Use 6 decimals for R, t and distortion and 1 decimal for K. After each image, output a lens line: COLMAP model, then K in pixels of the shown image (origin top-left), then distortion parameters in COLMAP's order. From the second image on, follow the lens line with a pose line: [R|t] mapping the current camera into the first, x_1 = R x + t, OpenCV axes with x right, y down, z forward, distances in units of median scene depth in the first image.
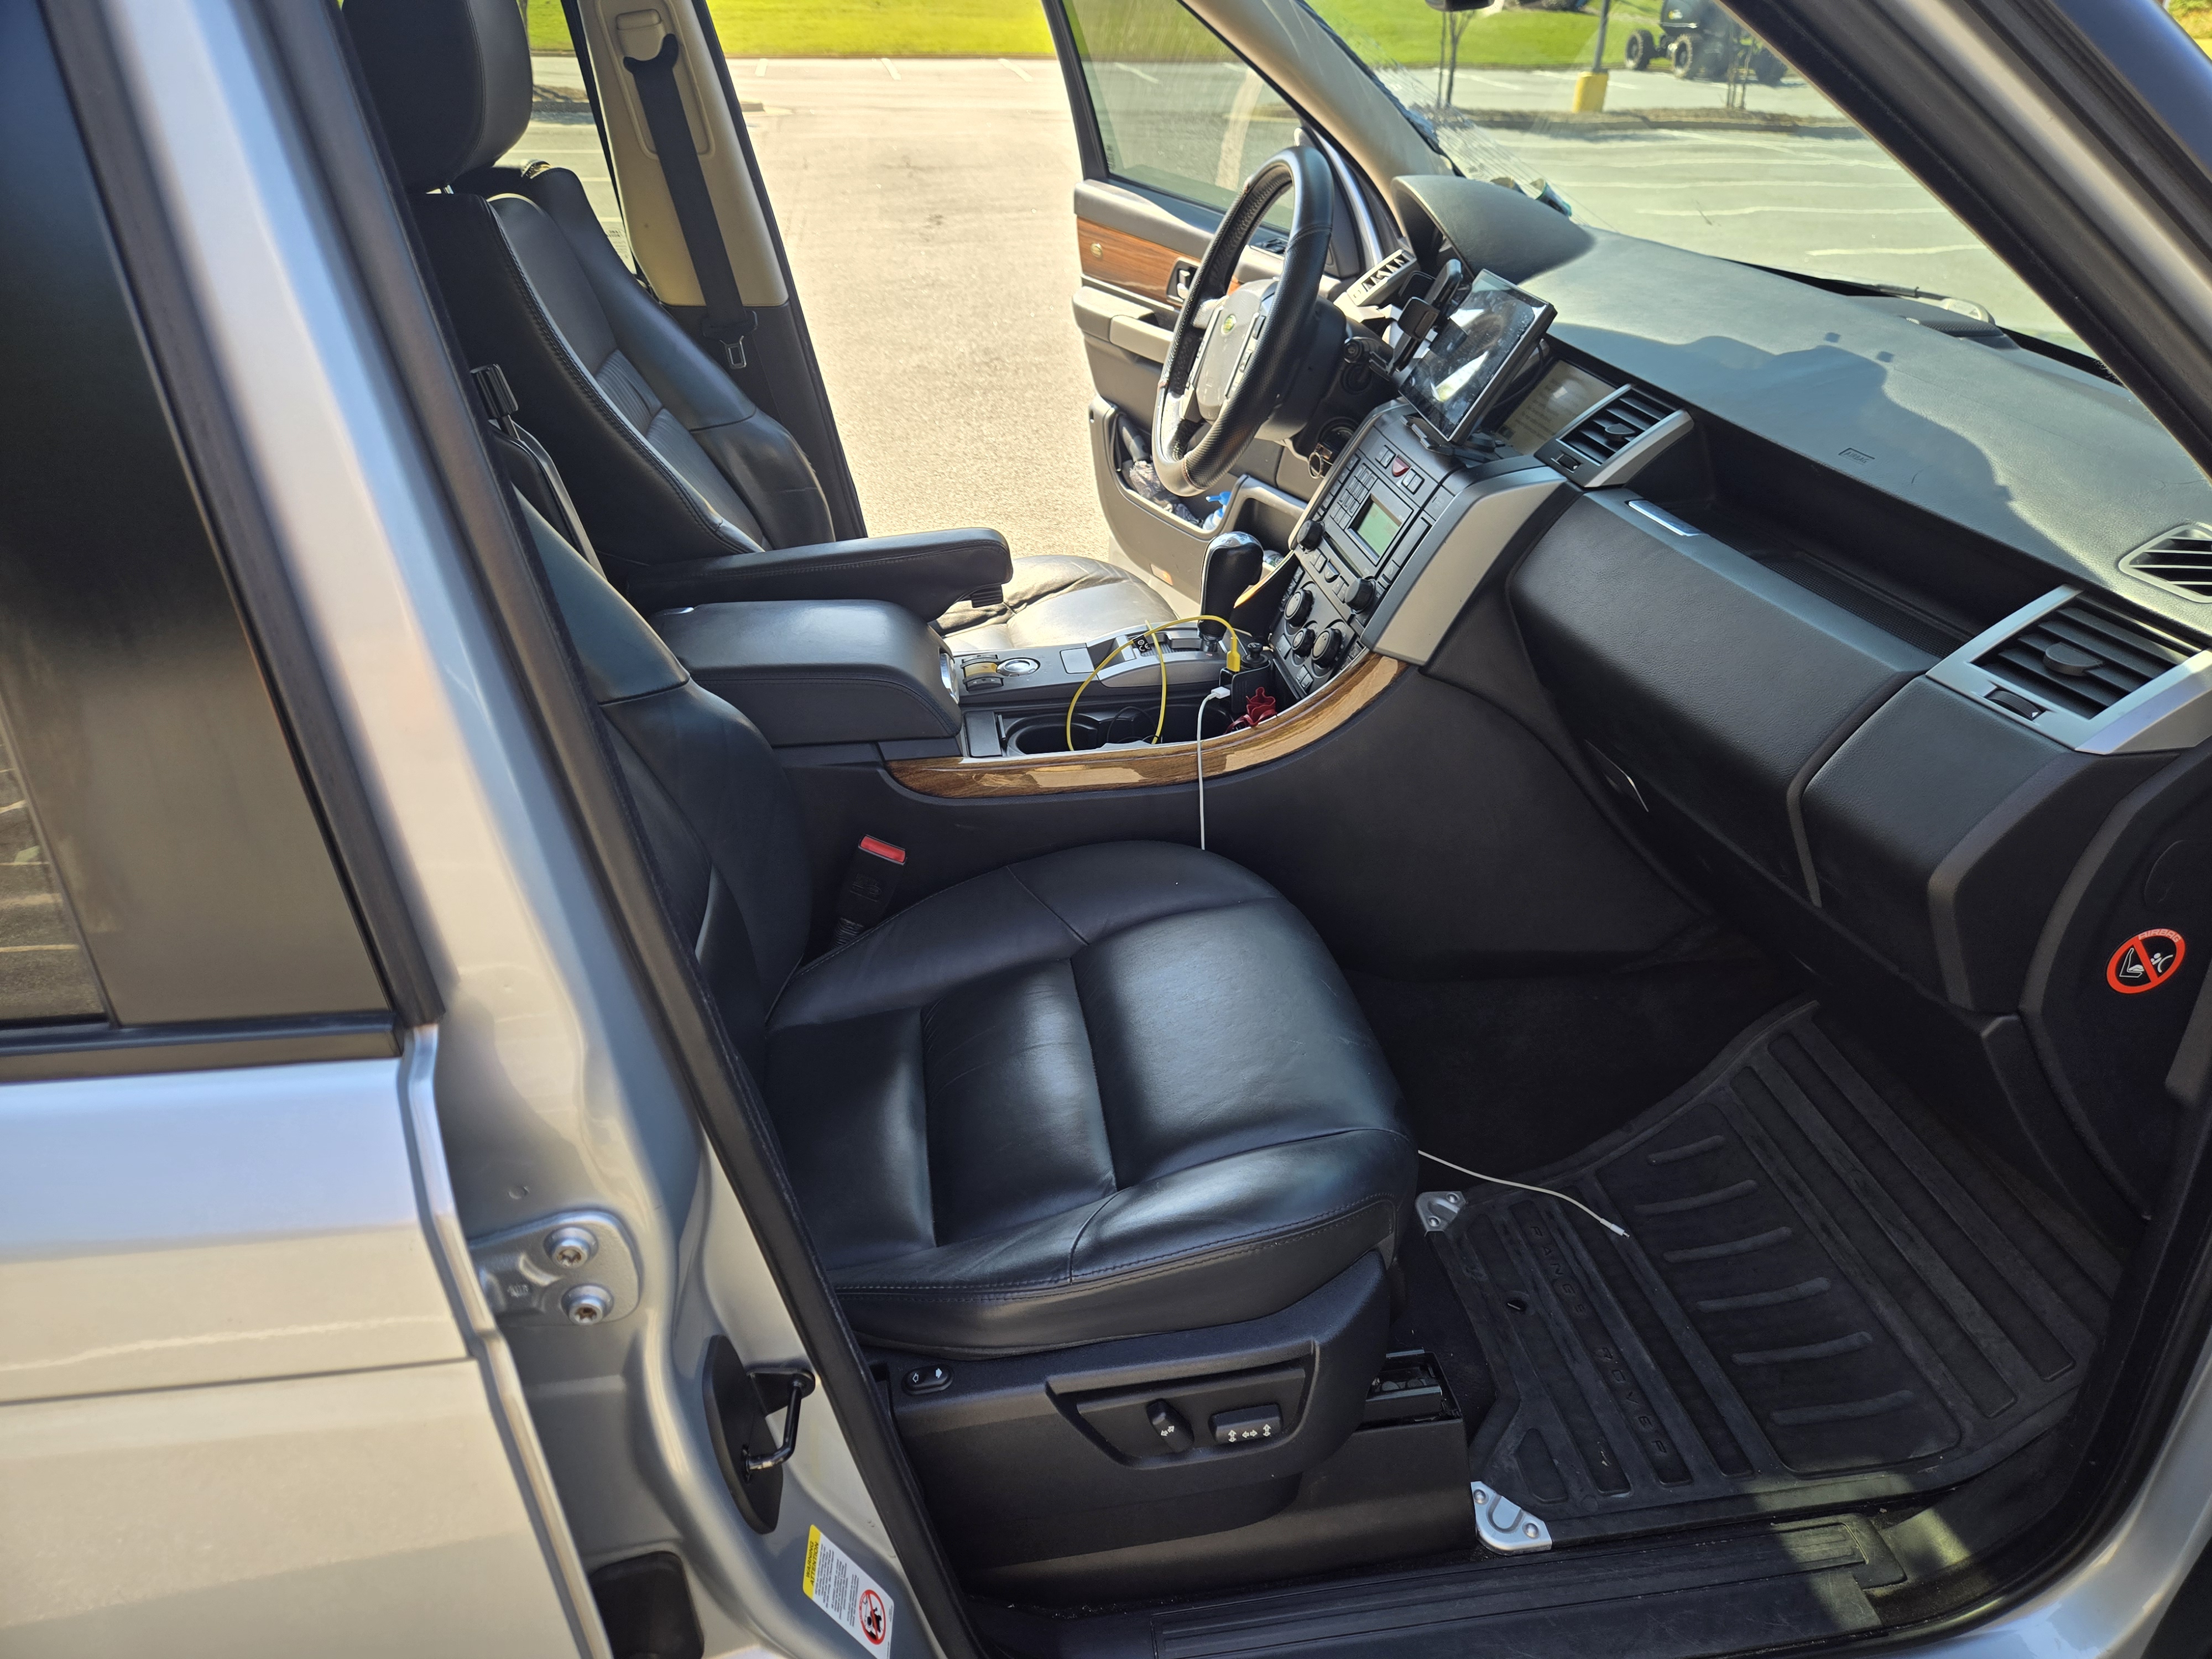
lens RADIAL K [[1486.9, 0, 1110.8], [0, 1486.9, 889.3], [0, 0, 1]] dist [0.052073, -0.085624]
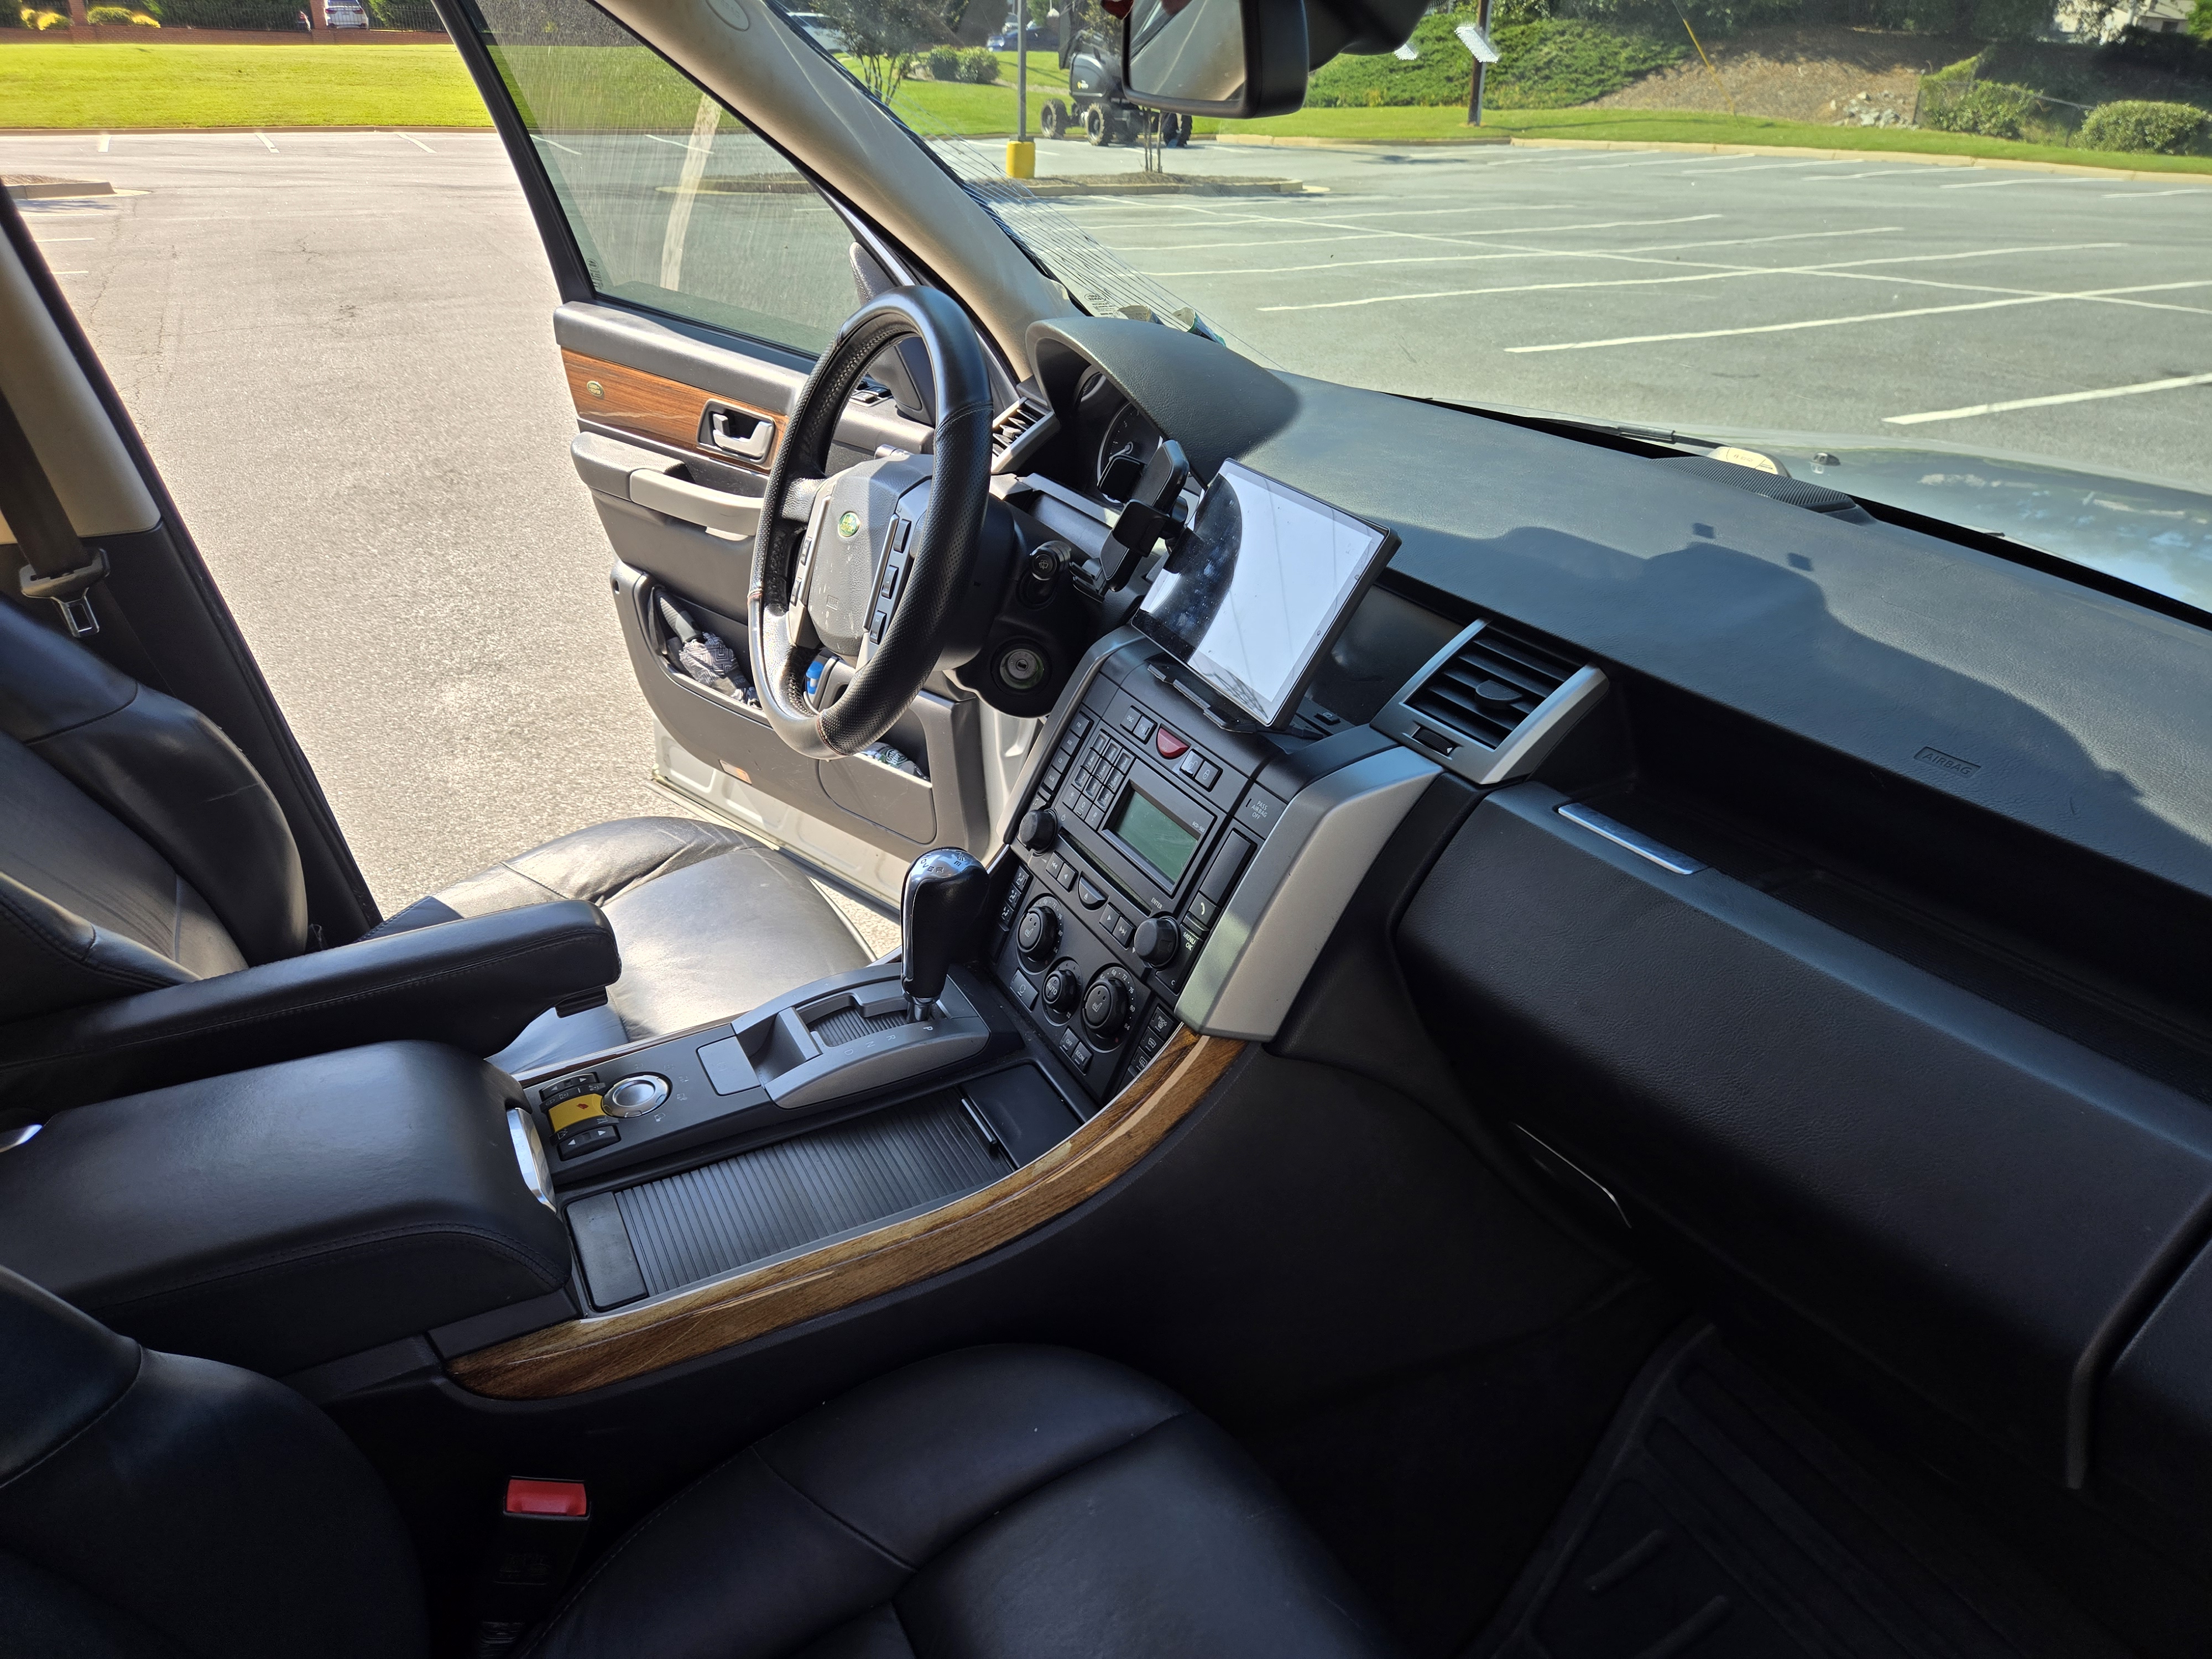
lens RADIAL K [[1503.5, 0, 1065.7], [0, 1503.5, 834.8], [0, 0, 1]] dist [0.060008, -0.047954]
pose [[0.950186, -0.139863, 0.278539, -0.043566], [0.159180, 0.986089, -0.047867, -0.164387], [-0.267969, 0.089820, 0.959231, 0.258048]]
